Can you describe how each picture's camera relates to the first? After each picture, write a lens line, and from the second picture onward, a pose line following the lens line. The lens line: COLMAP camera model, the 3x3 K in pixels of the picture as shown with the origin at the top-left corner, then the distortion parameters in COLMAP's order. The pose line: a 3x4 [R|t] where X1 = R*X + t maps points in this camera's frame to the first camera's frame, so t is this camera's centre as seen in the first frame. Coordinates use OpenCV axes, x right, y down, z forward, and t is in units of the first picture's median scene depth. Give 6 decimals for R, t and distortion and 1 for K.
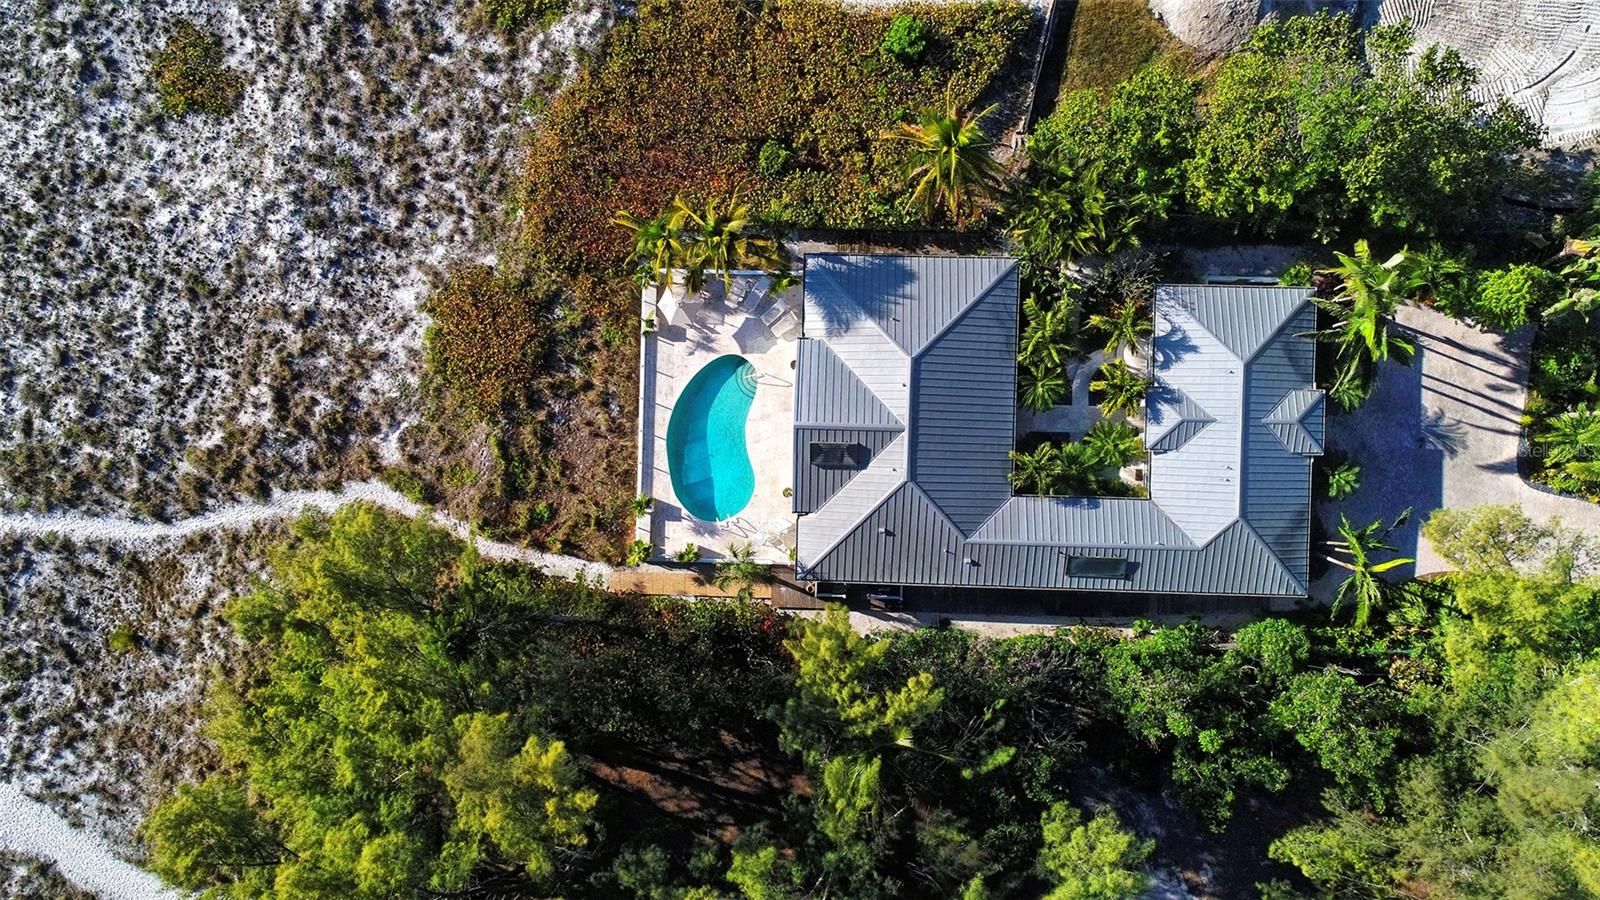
lens RADIAL K [[1050.9, 0, 799.6], [0, 1050.9, 451.8], [0, 0, 1]] dist [0.000984, 0.000173]
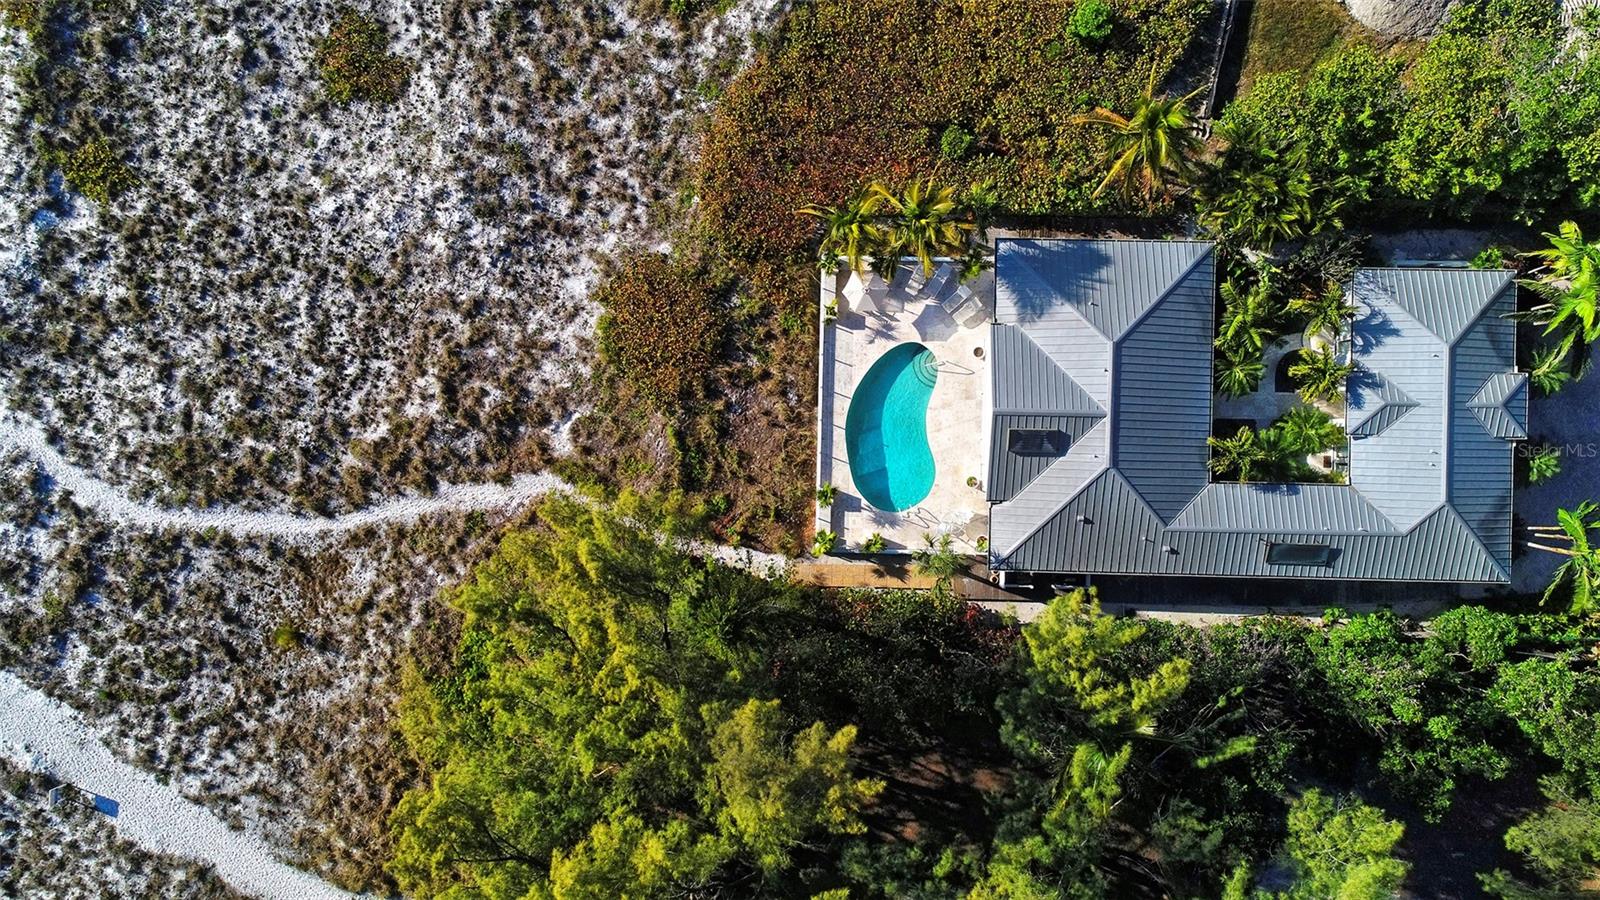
lens RADIAL K [[1050.9, 0, 799.6], [0, 1050.9, 451.8], [0, 0, 1]] dist [0.000984, 0.000173]
pose [[0.999936, -0.005327, 0.009939, -0.176549], [0.005425, 0.999937, -0.009798, 0.018830], [-0.009887, 0.009852, 0.999903, 0.015541]]
